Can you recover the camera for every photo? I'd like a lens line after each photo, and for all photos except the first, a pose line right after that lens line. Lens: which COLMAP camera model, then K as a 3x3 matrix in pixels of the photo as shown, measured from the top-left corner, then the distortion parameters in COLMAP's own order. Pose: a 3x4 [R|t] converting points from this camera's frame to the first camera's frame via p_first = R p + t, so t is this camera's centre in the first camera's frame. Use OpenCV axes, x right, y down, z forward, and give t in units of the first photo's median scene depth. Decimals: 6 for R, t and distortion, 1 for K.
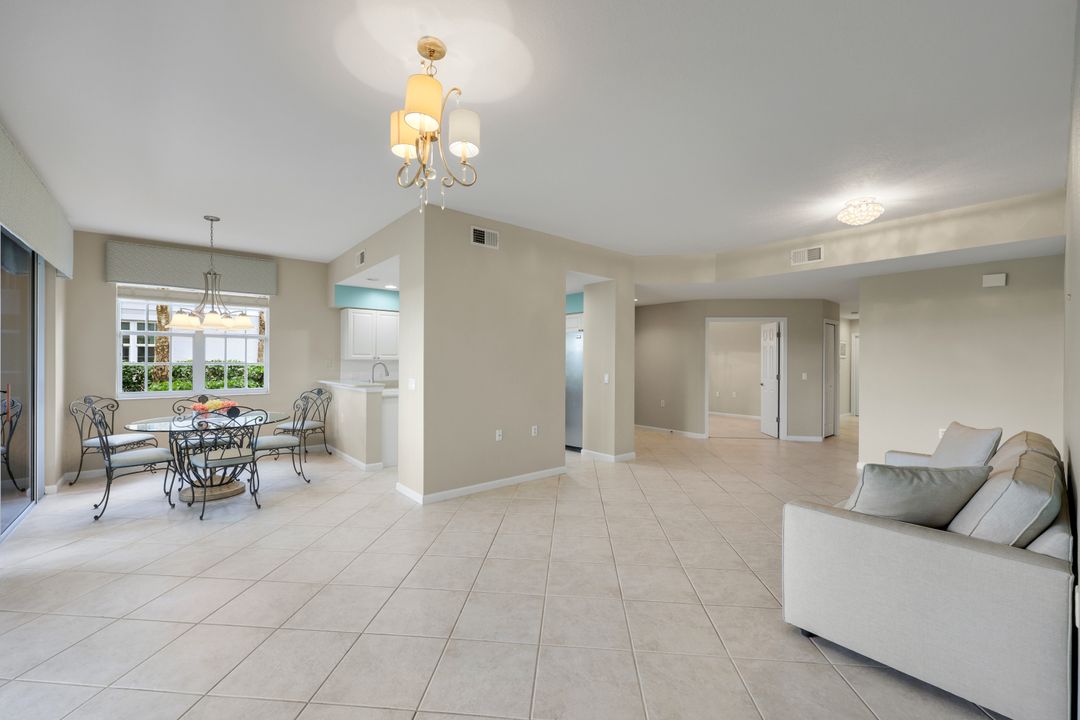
lens RADIAL K [[436.7, 0, 533.2], [0, 436.7, 359.8], [0, 0, 1]] dist [0.002313, 0.000113]
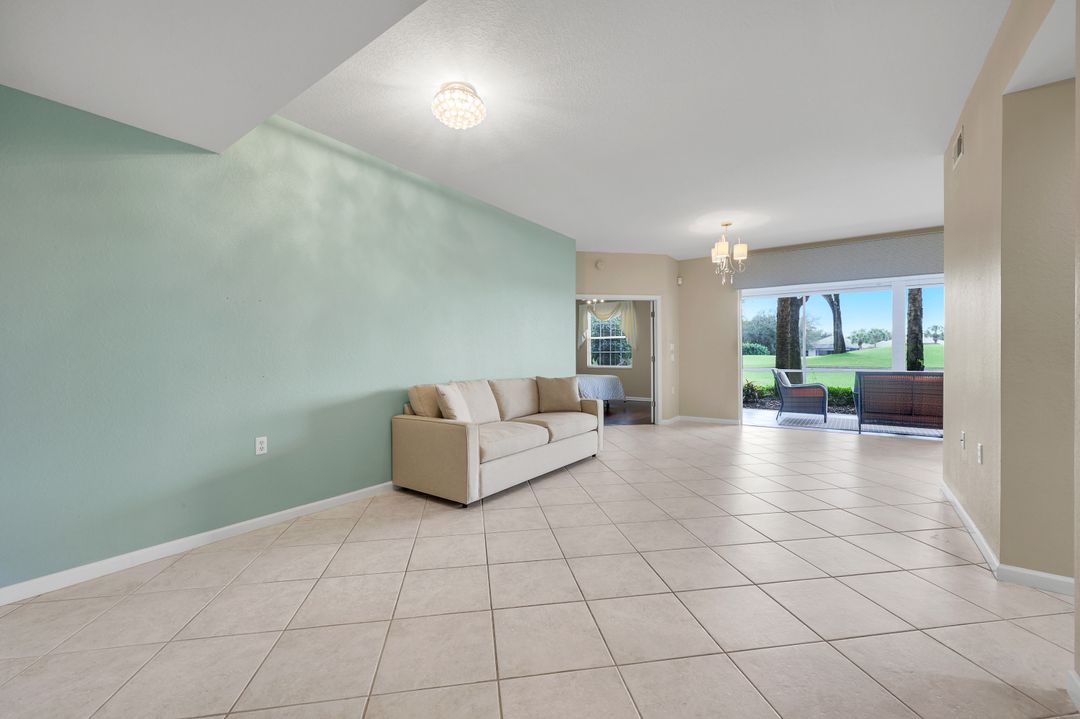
lens RADIAL K [[429.9, 0, 531.0], [0, 429.9, 357.7], [0, 0, 1]] dist [-0.000489, -0.000026]
pose [[-0.973325, -0.002118, -0.229420, 0.664620], [-0.002623, 0.999995, 0.001896, 0.049288], [0.229415, 0.002447, -0.973326, 1.414030]]
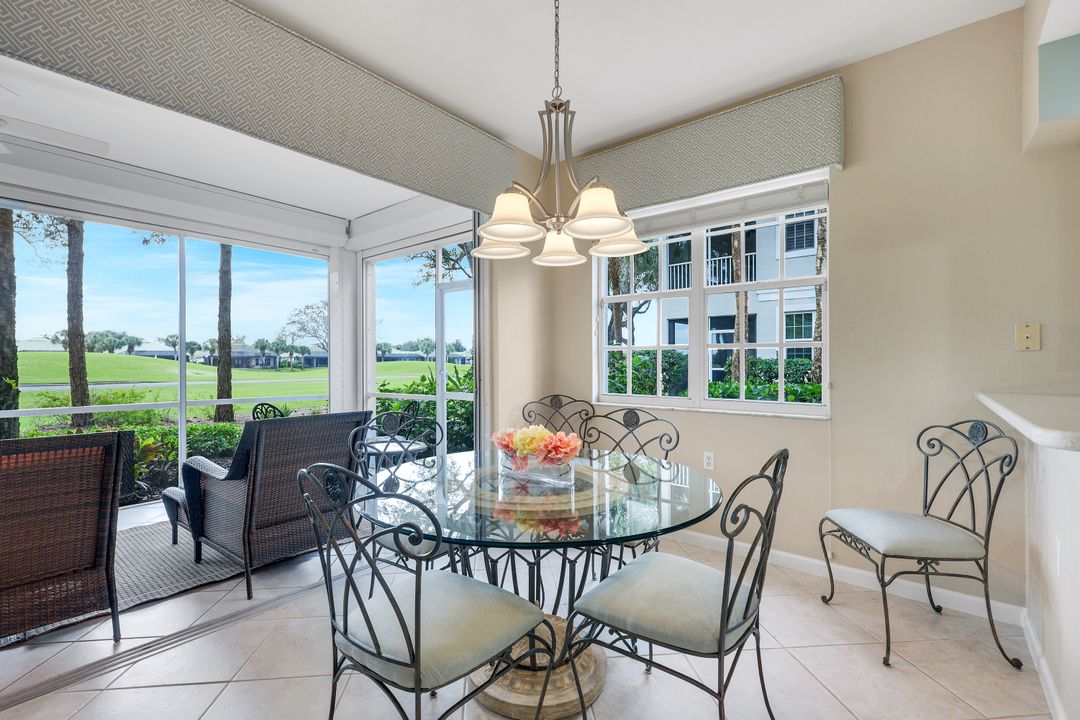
lens RADIAL K [[482.1, 0, 539.9], [0, 482.1, 363.6], [0, 0, 1]] dist [0.002176, 0.000579]
pose [[0.188742, -0.005022, -0.982014, -0.285690], [0.005993, 0.999974, -0.003962, 0.033615], [0.982009, -0.005138, 0.188767, 0.839391]]
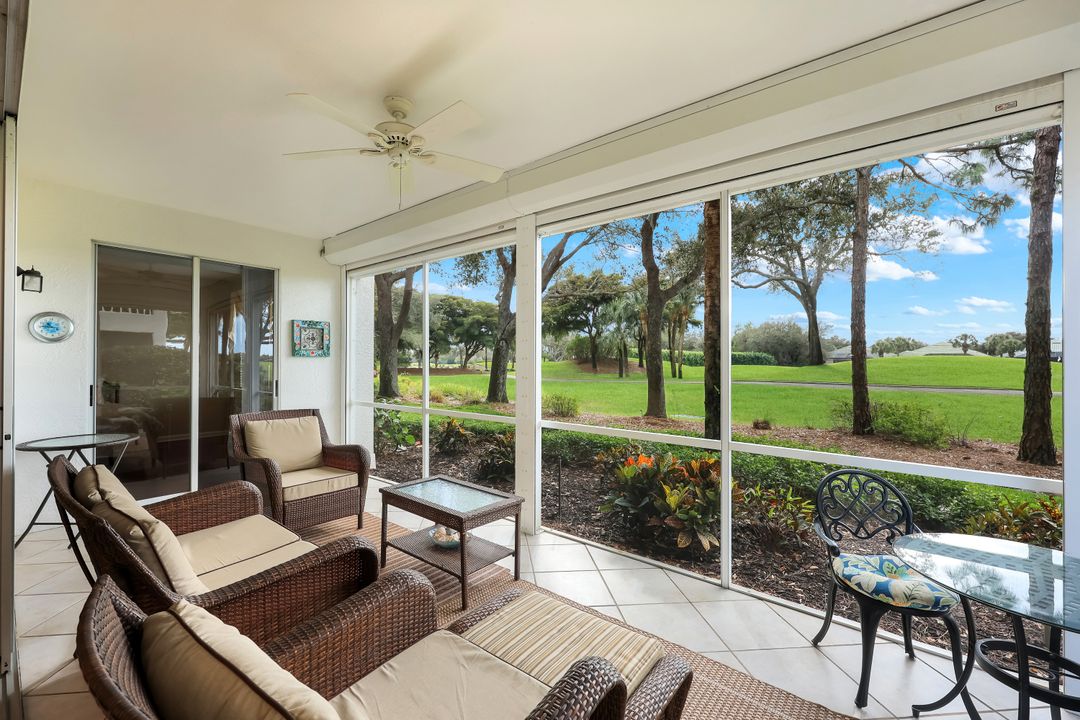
lens RADIAL K [[436.7, 0, 533.2], [0, 436.7, 359.8], [0, 0, 1]] dist [0.002313, 0.000113]
pose [[-0.981671, -0.013853, -0.190081, -0.994003], [-0.012421, 0.999885, -0.008725, 0.000553], [0.190180, -0.006204, -0.981730, 0.858711]]
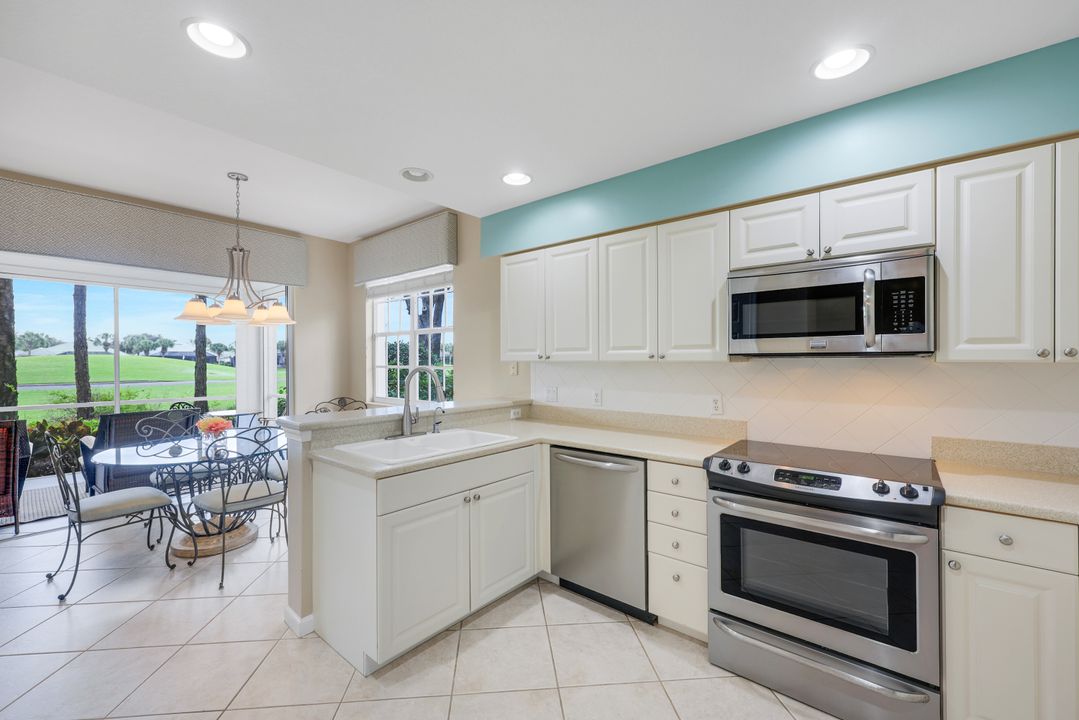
lens RADIAL K [[442.9, 0, 539.5], [0, 442.9, 360.0], [0, 0, 1]] dist [0.000490, 0.000444]
pose [[0.181893, -0.008876, -0.983278, 0.109972], [0.008004, 0.999939, -0.007546, 0.002189], [0.983286, -0.006497, 0.181953, 1.279980]]
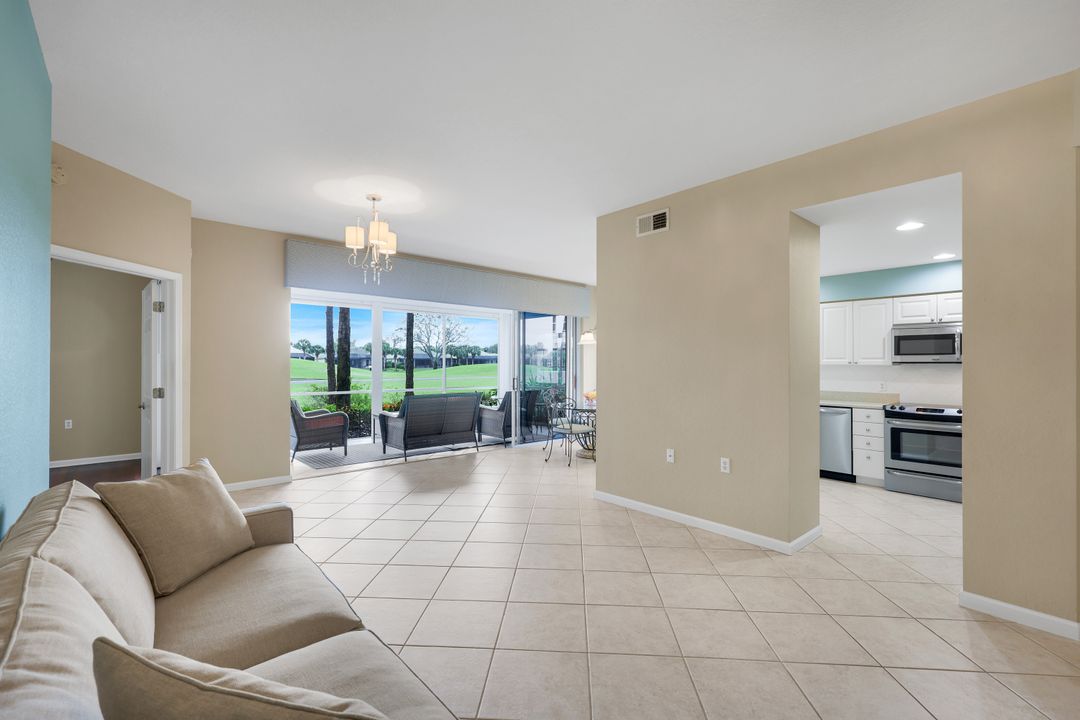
lens RADIAL K [[473.1, 0, 542.5], [0, 473.1, 362.0], [0, 0, 1]] dist [0.001895, 0.000212]
pose [[0.029590, -0.010865, -0.999503, 0.771376], [-0.001492, 0.999939, -0.010914, 0.007751], [0.999561, 0.001814, 0.029572, 0.710999]]
